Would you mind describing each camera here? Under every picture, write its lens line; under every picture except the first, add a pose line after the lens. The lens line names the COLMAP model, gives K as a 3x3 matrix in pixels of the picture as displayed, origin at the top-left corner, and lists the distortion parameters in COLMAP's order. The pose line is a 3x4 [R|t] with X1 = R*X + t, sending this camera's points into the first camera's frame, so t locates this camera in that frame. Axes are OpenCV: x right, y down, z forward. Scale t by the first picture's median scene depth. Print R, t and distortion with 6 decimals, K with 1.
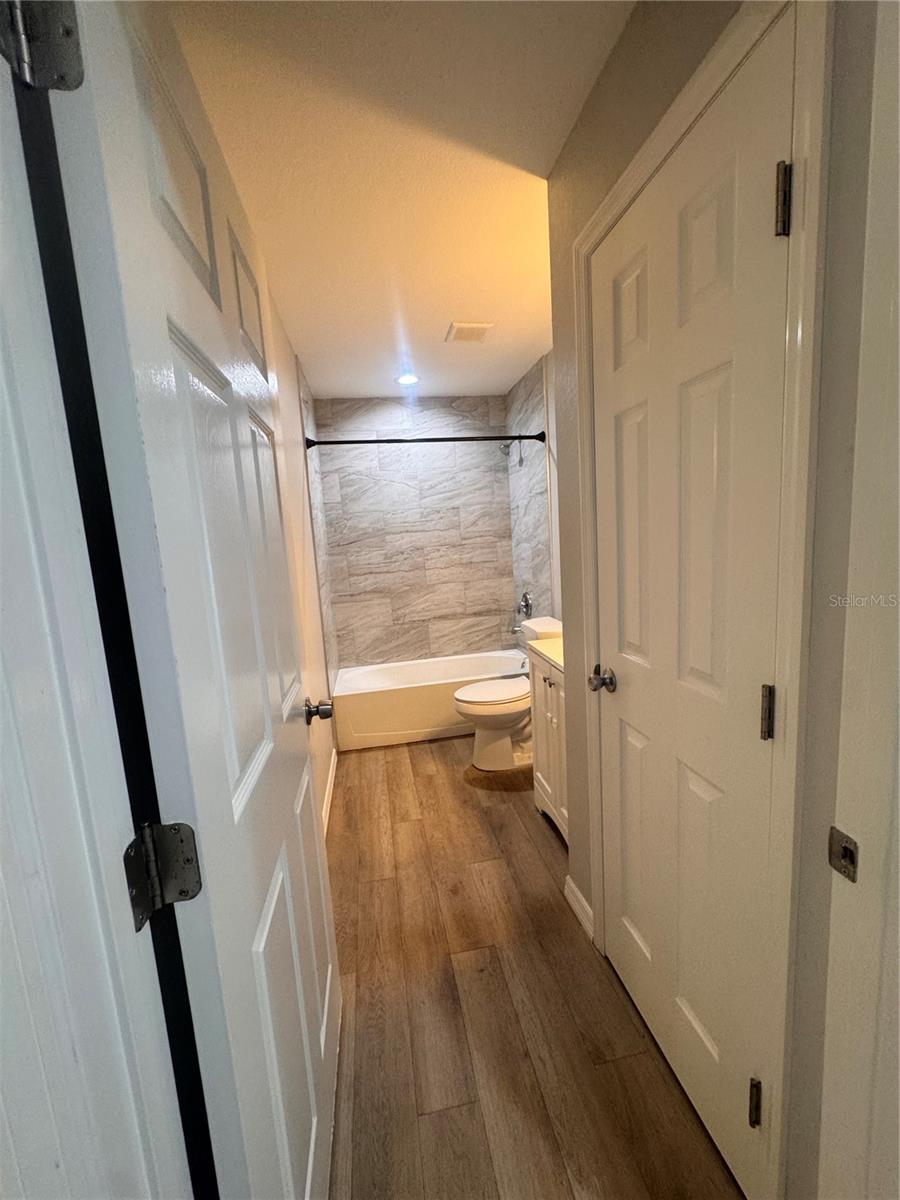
lens RADIAL K [[482.6, 0, 452.4], [0, 482.6, 596.3], [0, 0, 1]] dist [-0.000619, -0.000026]
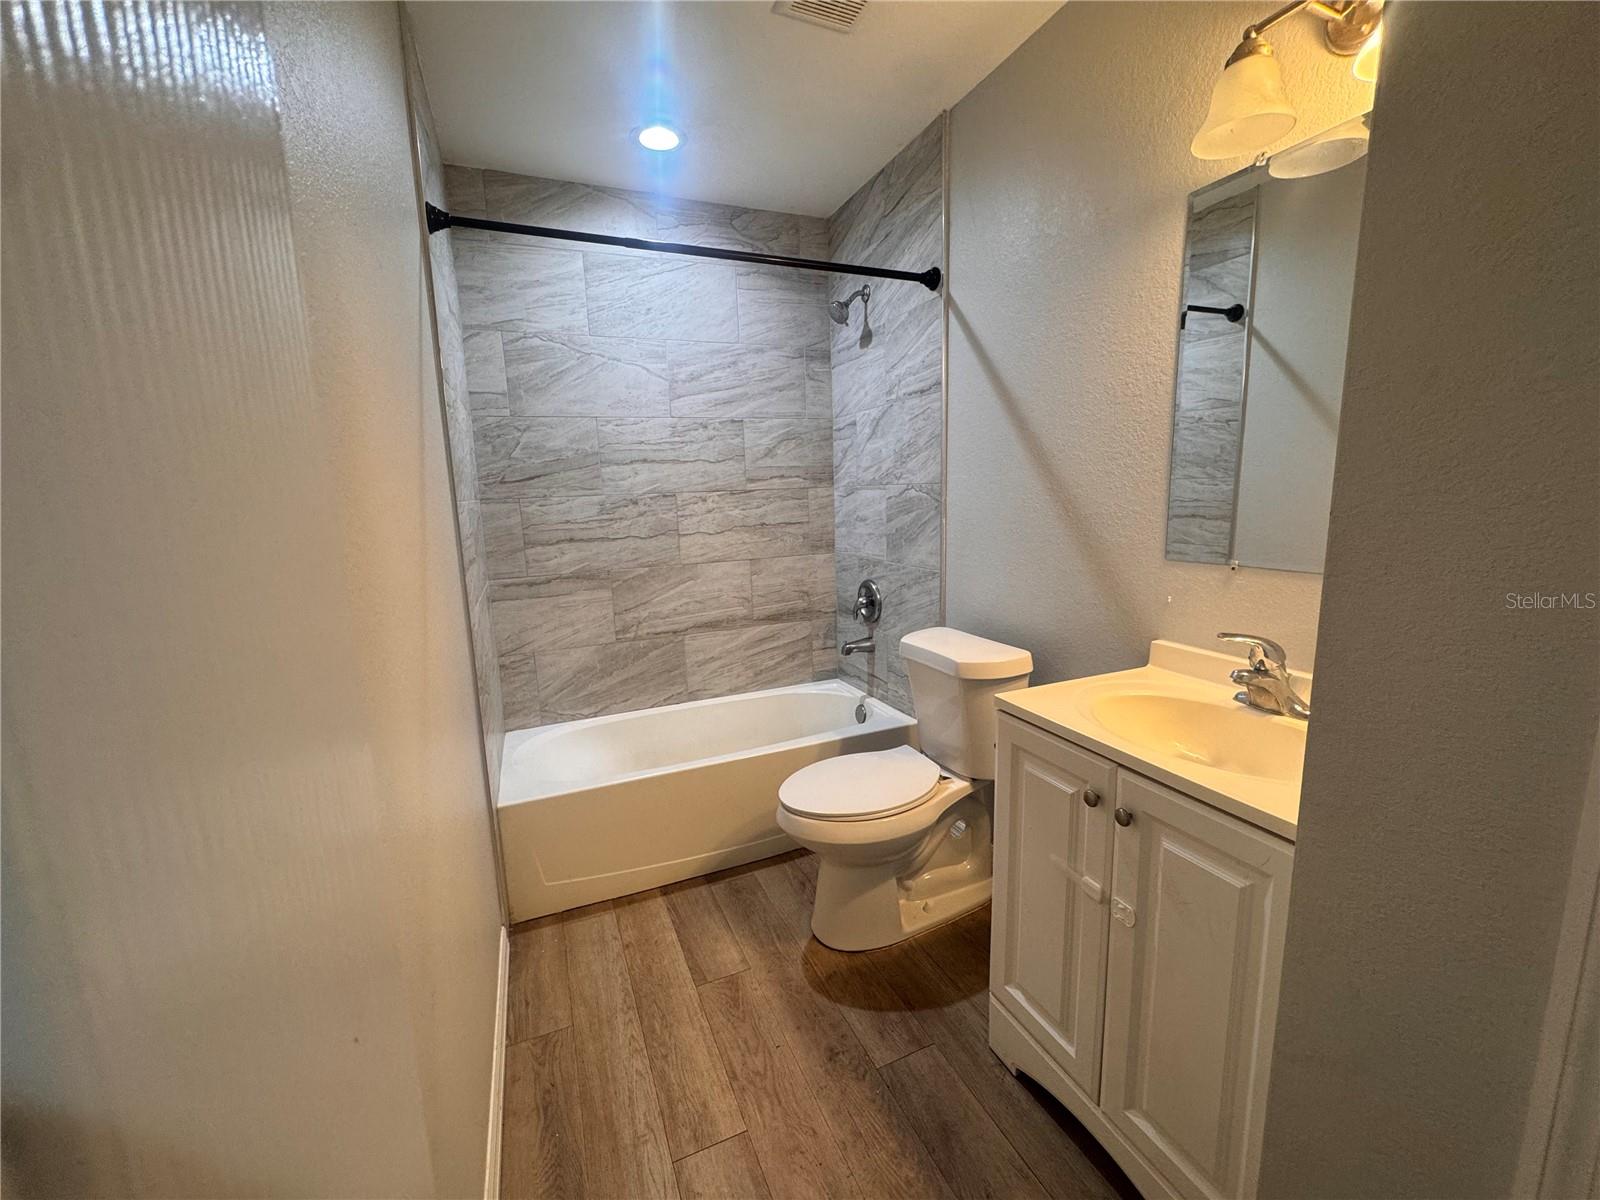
lens RADIAL K [[643.4, 0, 799.5], [0, 643.4, 596.4], [0, 0, 1]] dist [-0.000619, -0.000026]
pose [[0.974309, -0.002664, 0.225201, -0.104349], [-0.001873, 0.999800, 0.019927, -0.003900], [-0.225209, -0.019837, 0.974109, 0.343070]]
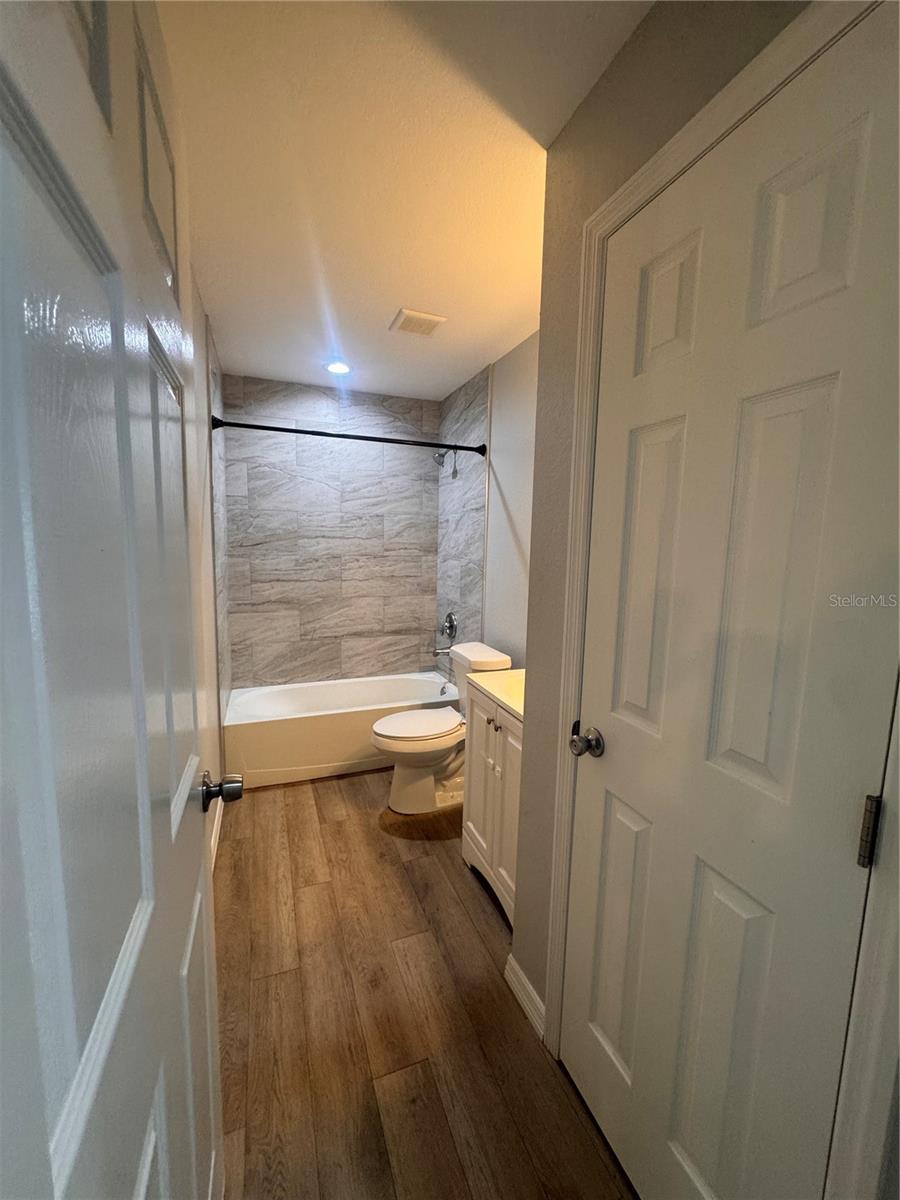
lens RADIAL K [[482.6, 0, 452.4], [0, 482.6, 596.3], [0, 0, 1]] dist [-0.000619, -0.000026]
pose [[0.977083, 0.062044, 0.203614, -0.043118], [-0.058141, 0.997993, -0.025100, -0.018603], [-0.204763, 0.012686, 0.978729, 0.093791]]
